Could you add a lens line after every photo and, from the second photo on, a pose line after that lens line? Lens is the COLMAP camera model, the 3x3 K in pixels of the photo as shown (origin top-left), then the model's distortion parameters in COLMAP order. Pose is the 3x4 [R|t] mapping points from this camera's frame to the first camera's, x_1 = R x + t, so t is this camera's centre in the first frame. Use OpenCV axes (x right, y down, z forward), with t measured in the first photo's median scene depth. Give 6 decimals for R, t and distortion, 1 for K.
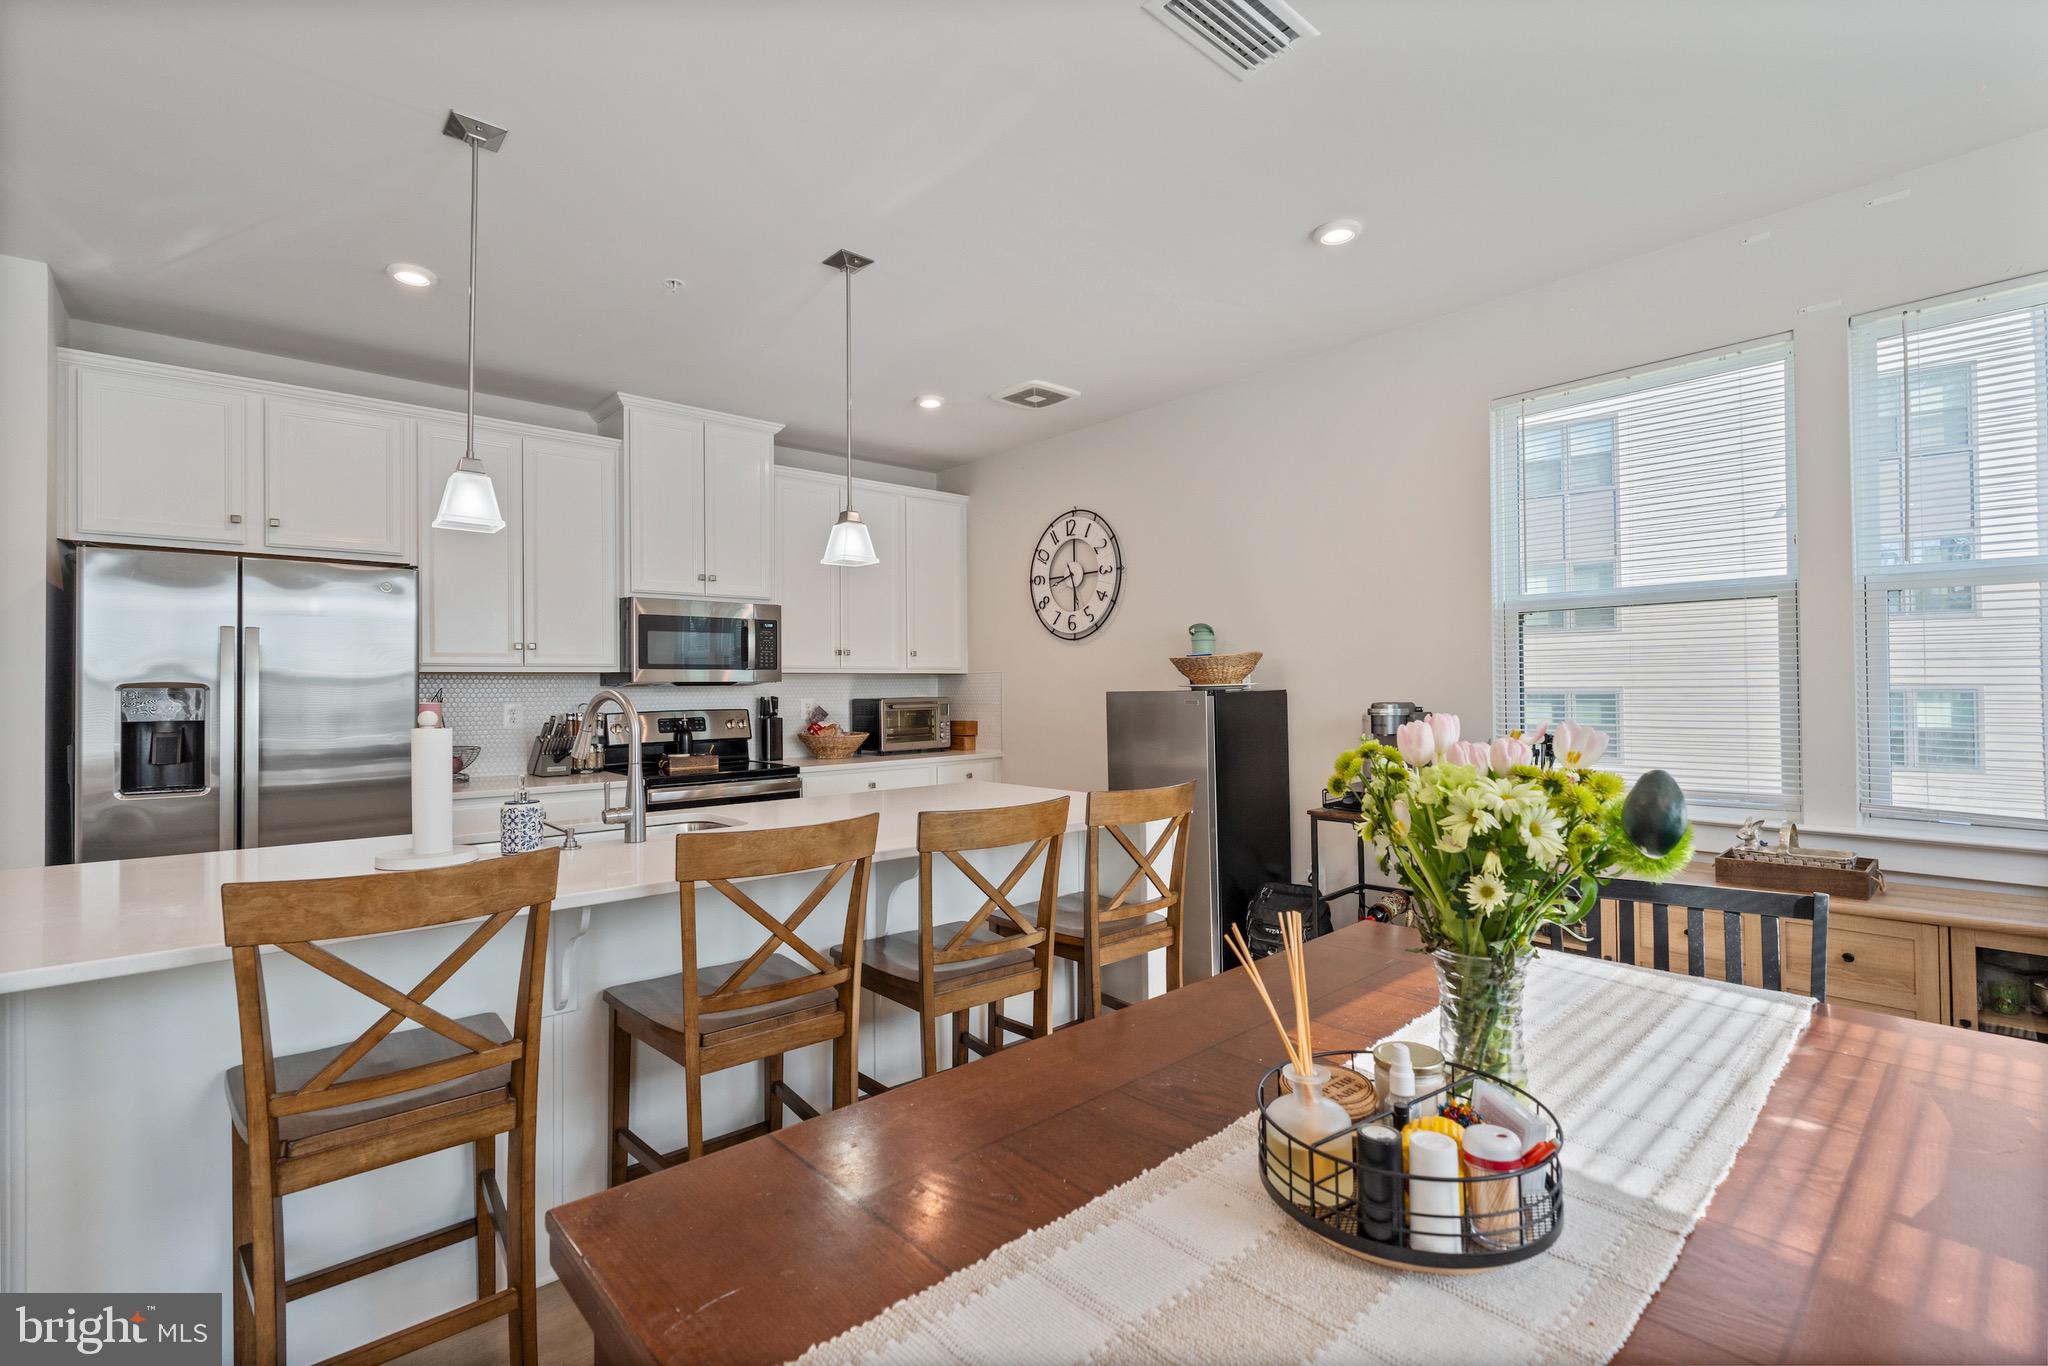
lens RADIAL K [[918.1, 0, 1019.7], [0, 918.1, 677.0], [0, 0, 1]] dist [-0.011247, 0.004207]
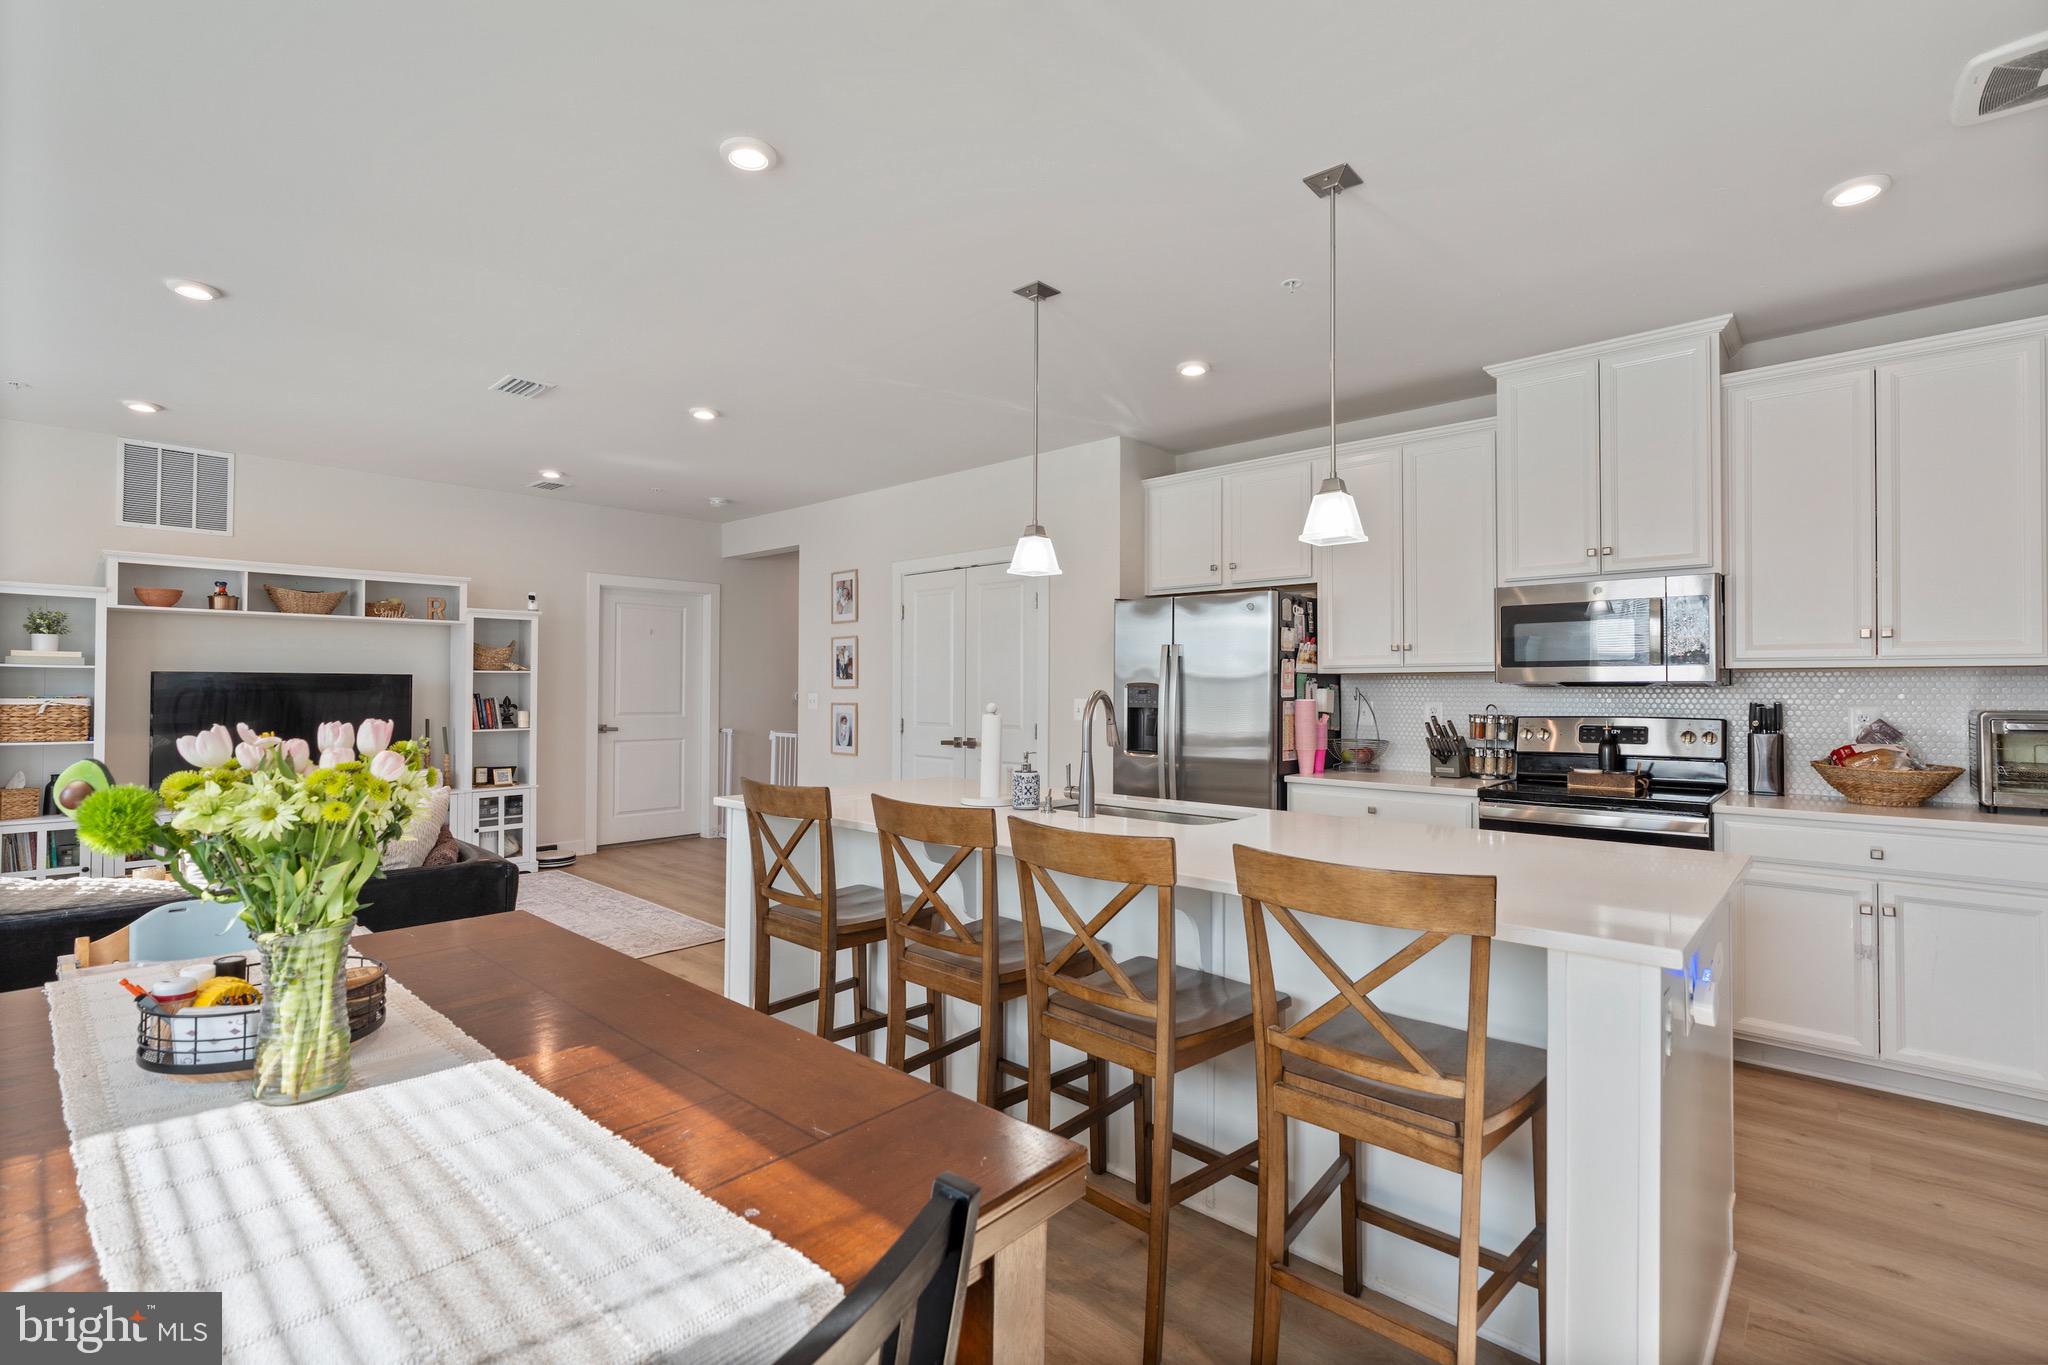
lens RADIAL K [[927.9, 0, 1023.9], [0, 927.9, 672.3], [0, 0, 1]] dist [-0.005015, 0.001412]
pose [[0.109695, -0.008947, -0.993925, 0.420048], [0.007094, 0.999941, -0.008218, 0.000000], [0.993940, -0.006149, 0.109752, 0.422874]]
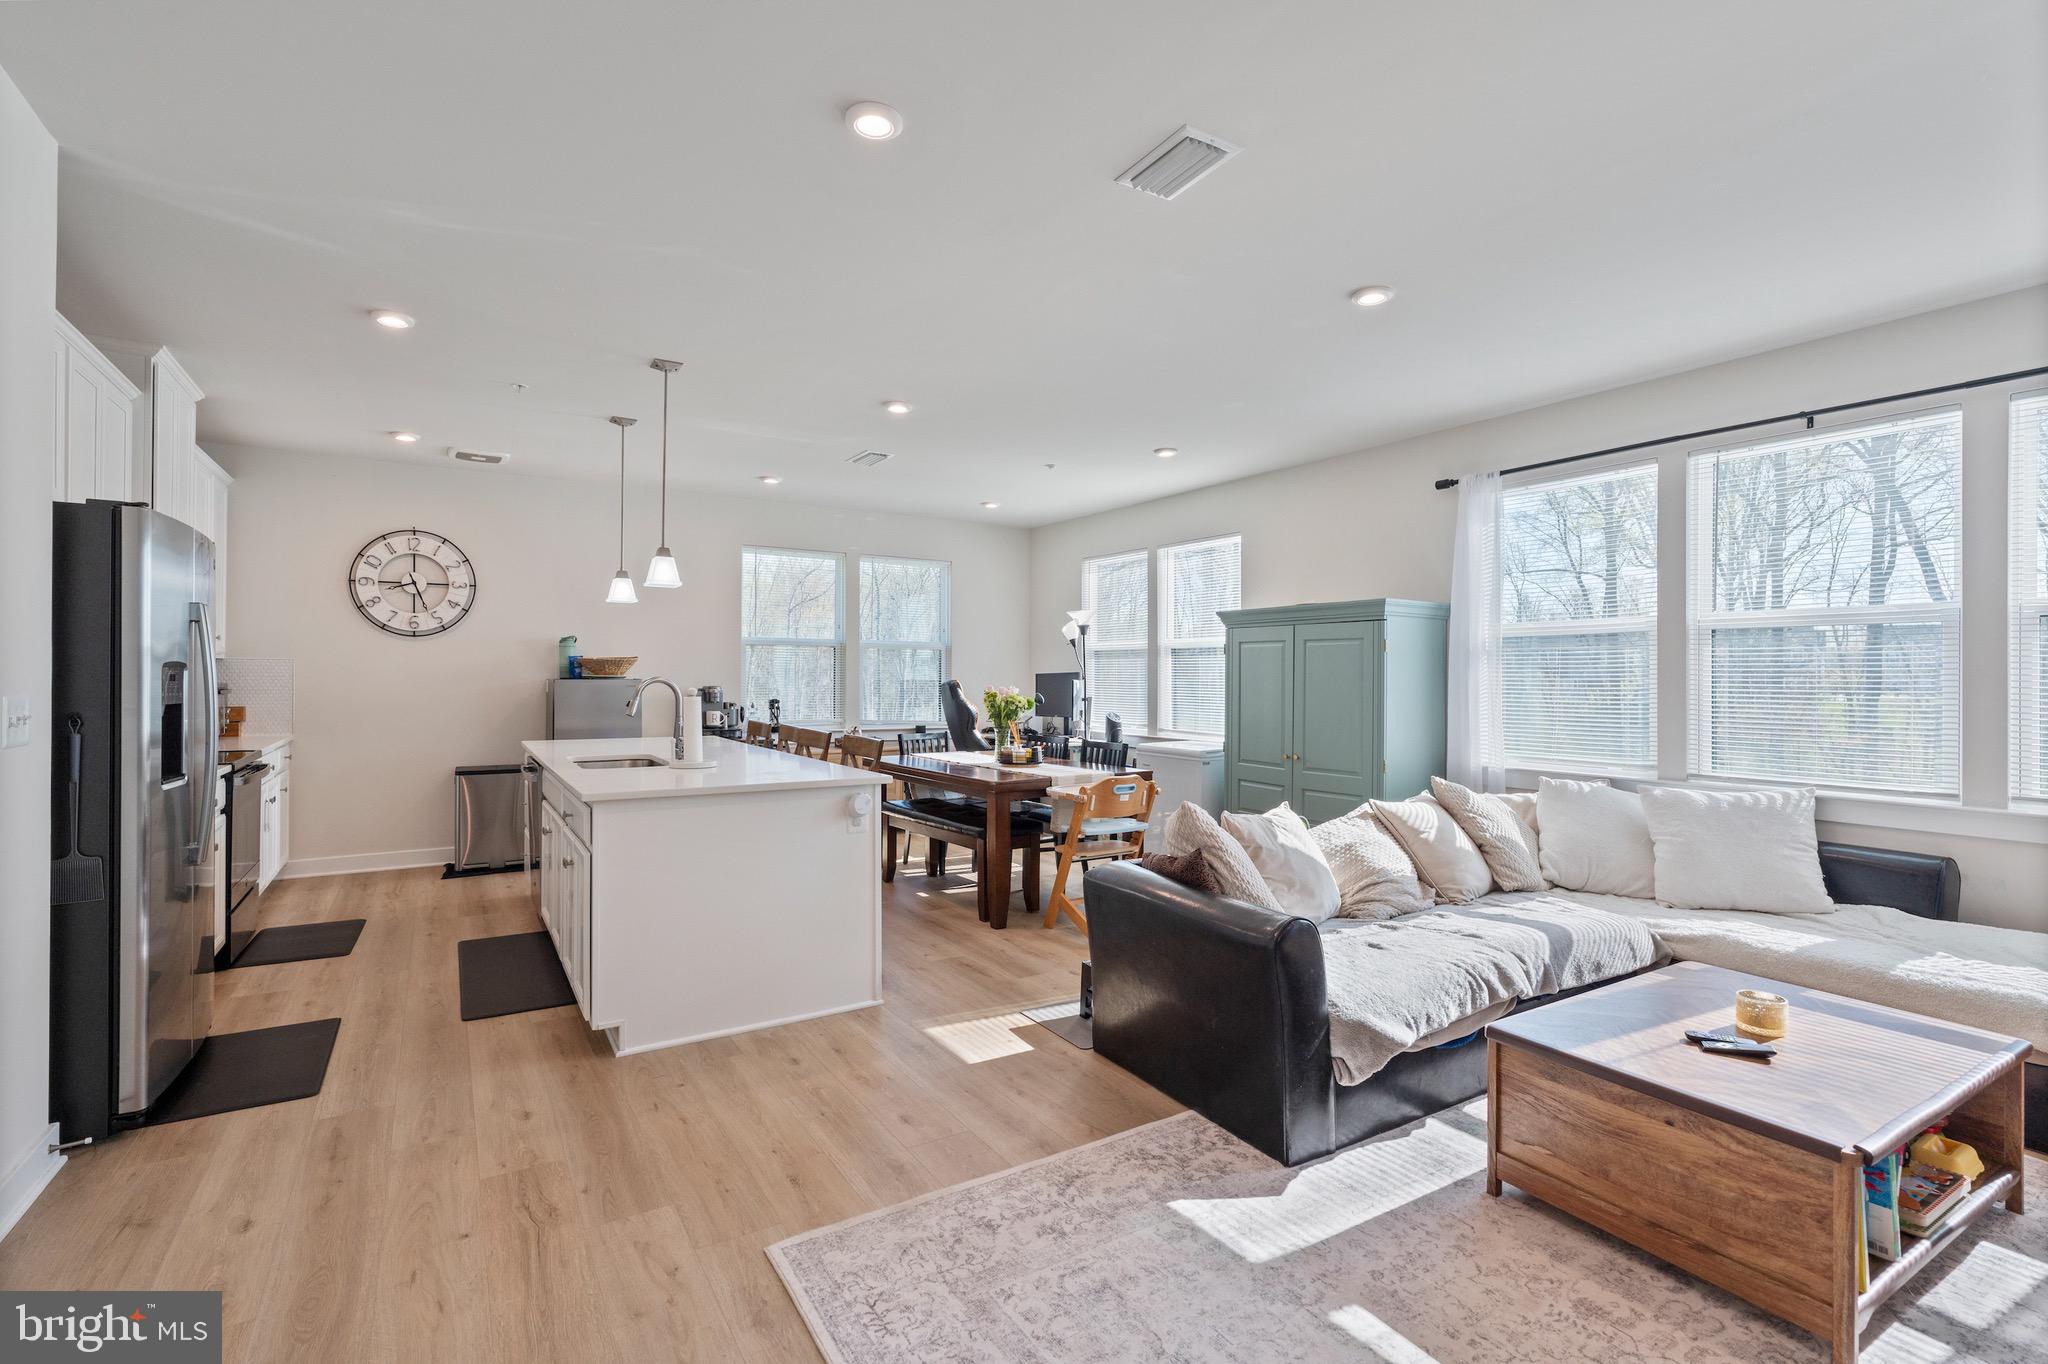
lens RADIAL K [[917.8, 0, 1033.0], [0, 917.8, 674.4], [0, 0, 1]] dist [-0.000252, 0.001000]
pose [[0.147903, 0.013193, 0.988914, -1.174236], [-0.019516, 0.999755, -0.010419, 0.007877], [-0.988809, -0.017759, 0.148124, 0.003700]]
